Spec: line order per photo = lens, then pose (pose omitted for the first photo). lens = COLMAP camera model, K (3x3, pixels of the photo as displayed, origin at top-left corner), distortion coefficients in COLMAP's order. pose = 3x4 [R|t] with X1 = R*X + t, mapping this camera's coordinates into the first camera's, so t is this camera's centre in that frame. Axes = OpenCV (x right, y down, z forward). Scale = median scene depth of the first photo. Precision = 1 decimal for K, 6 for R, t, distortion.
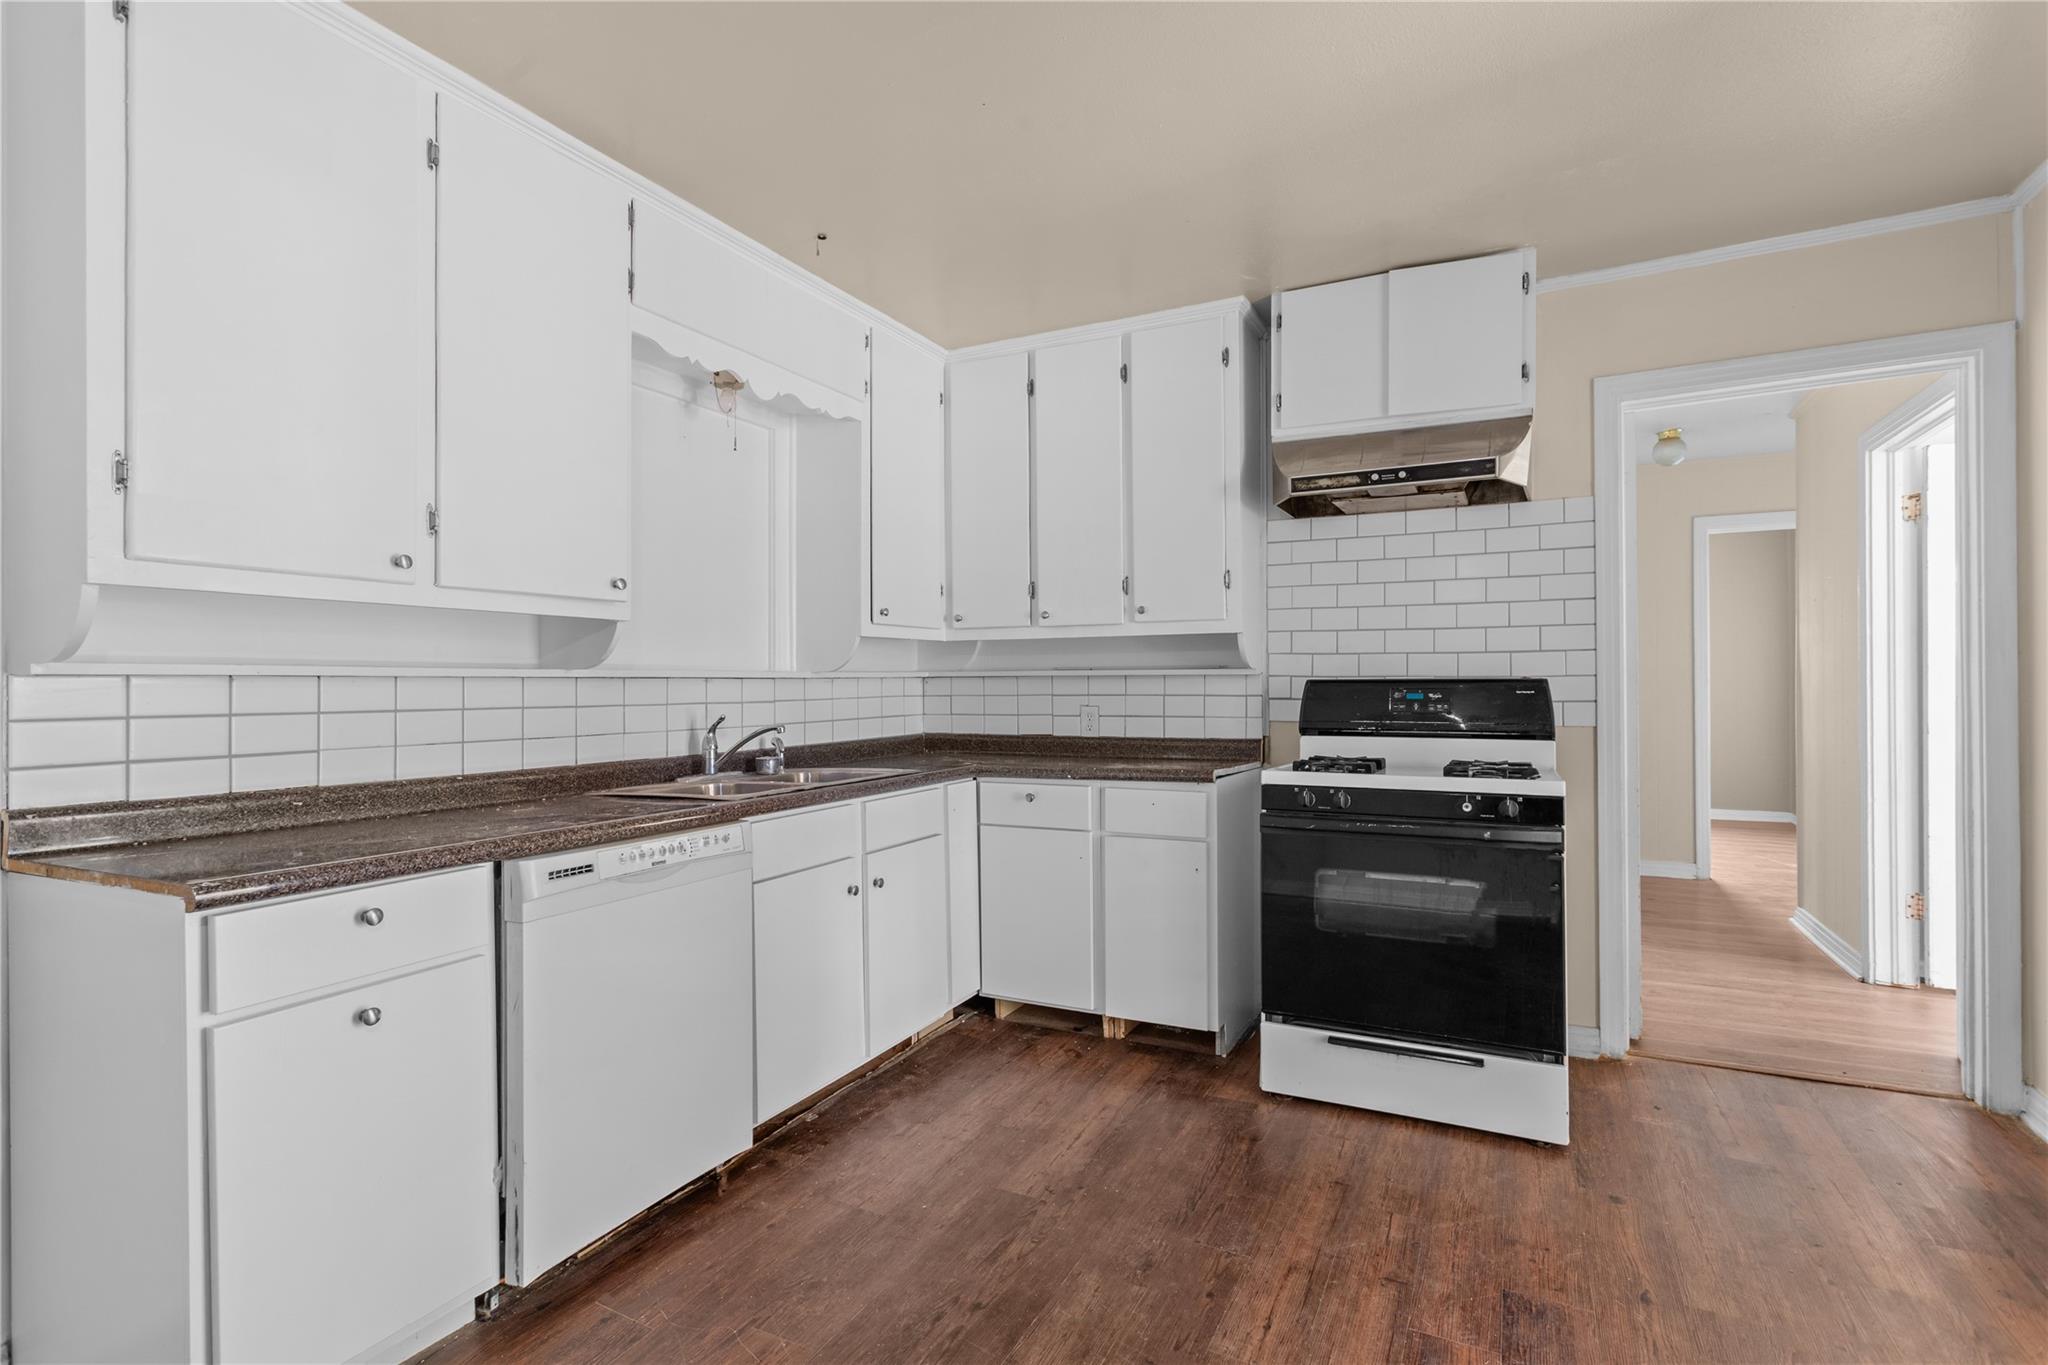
lens RADIAL K [[972.5, 0, 1027.2], [0, 972.5, 681.3], [0, 0, 1]] dist [-0.000645, 0.000222]
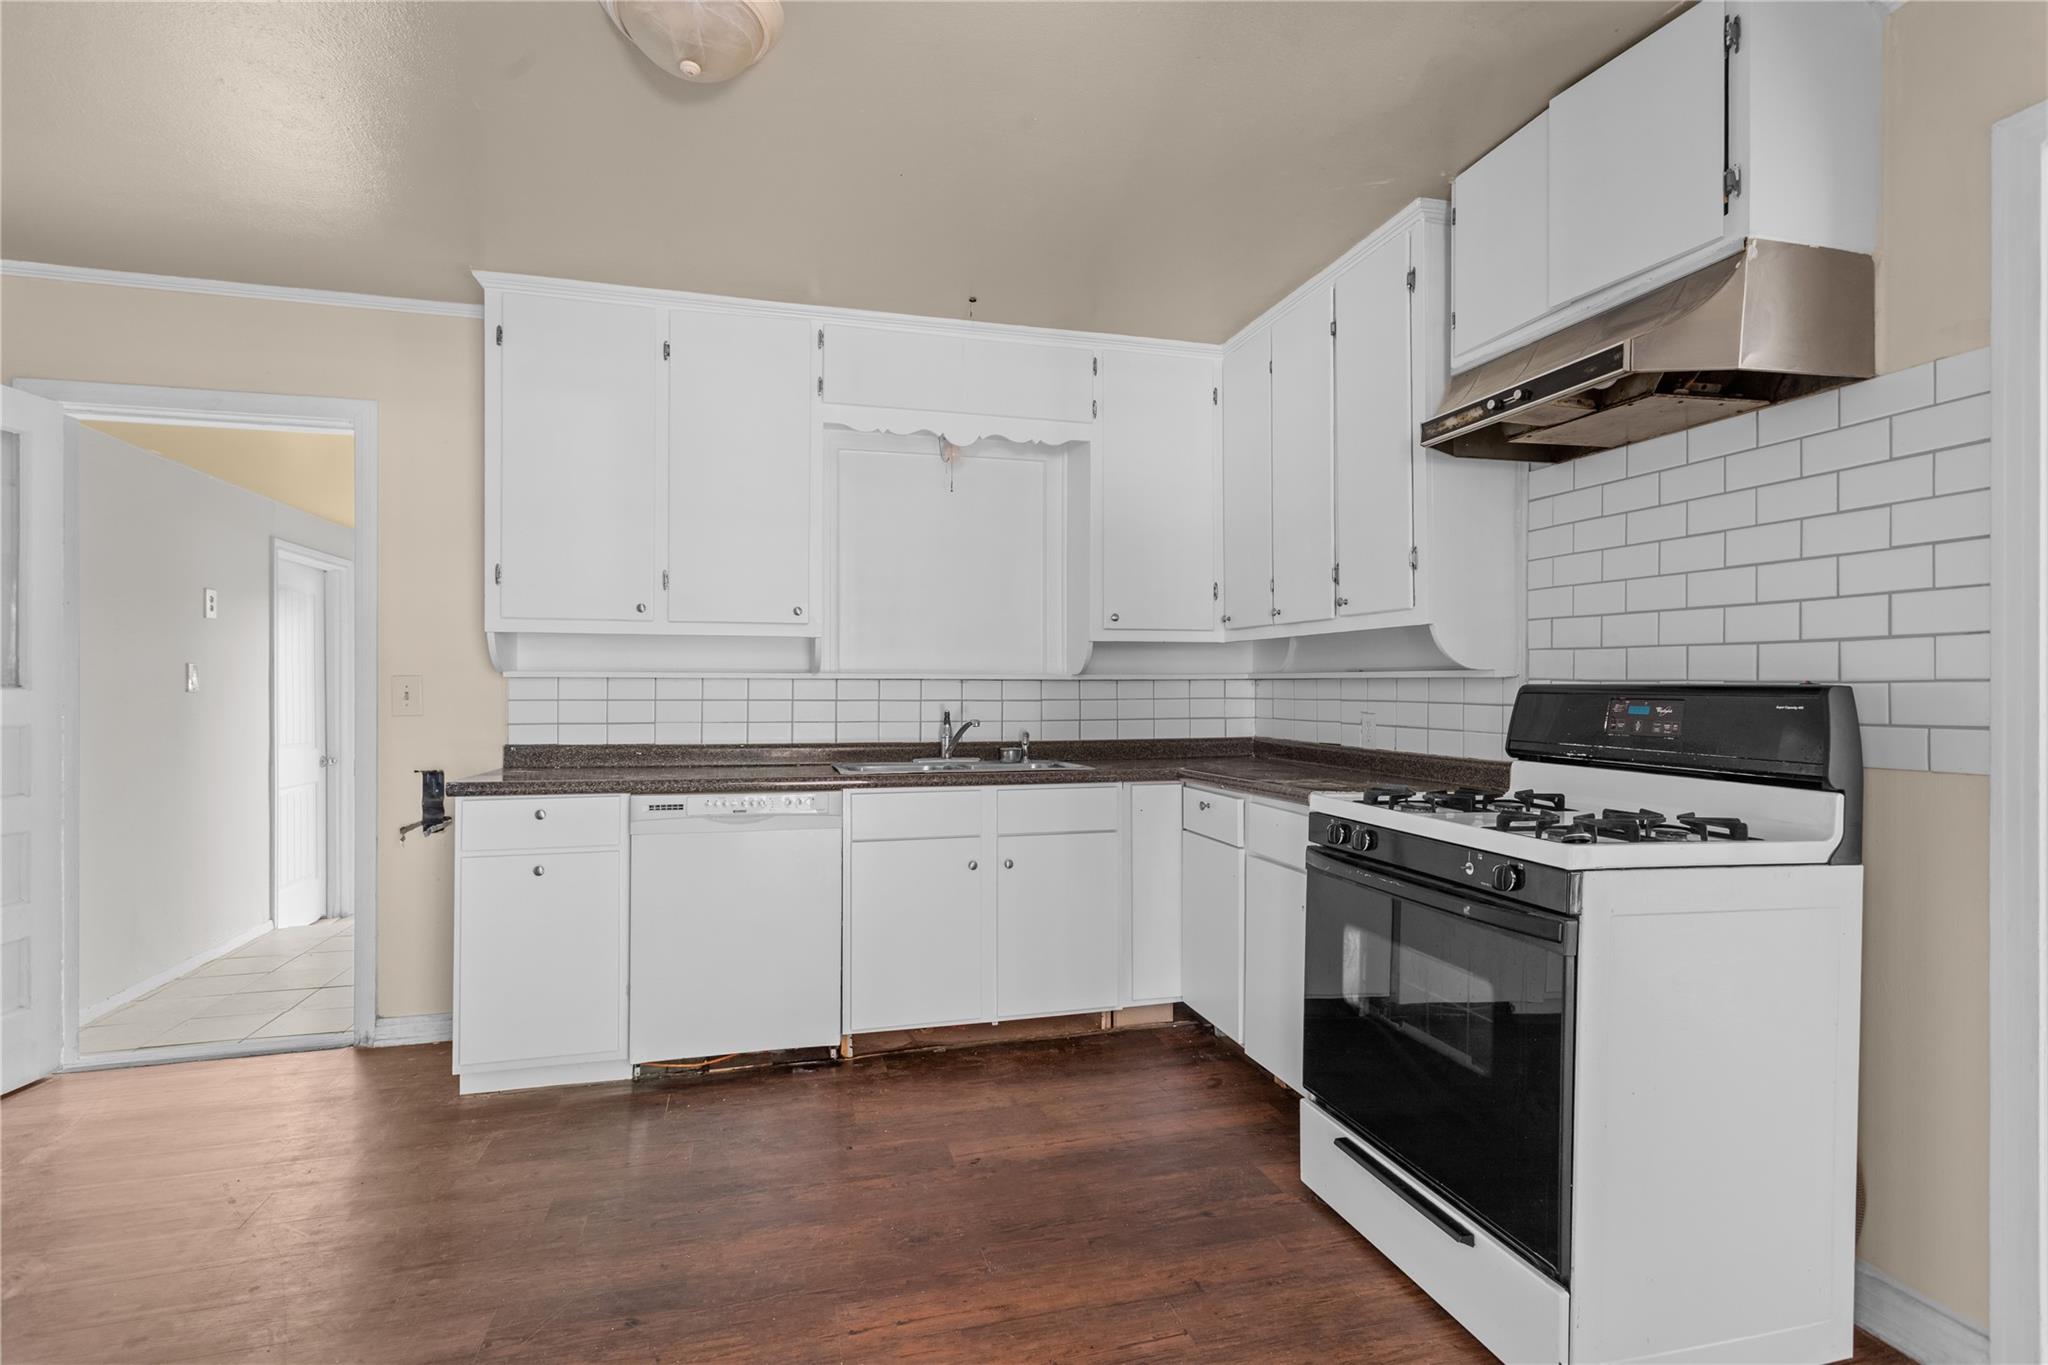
lens RADIAL K [[972.5, 0, 1023.5], [0, 972.5, 685.1], [0, 0, 1]] dist [-0.000645, 0.000222]
pose [[0.668842, 0.007557, -0.743366, 0.617270], [-0.005032, 0.999971, 0.005638, -0.003697], [0.743387, -0.000030, 0.668861, 0.240162]]
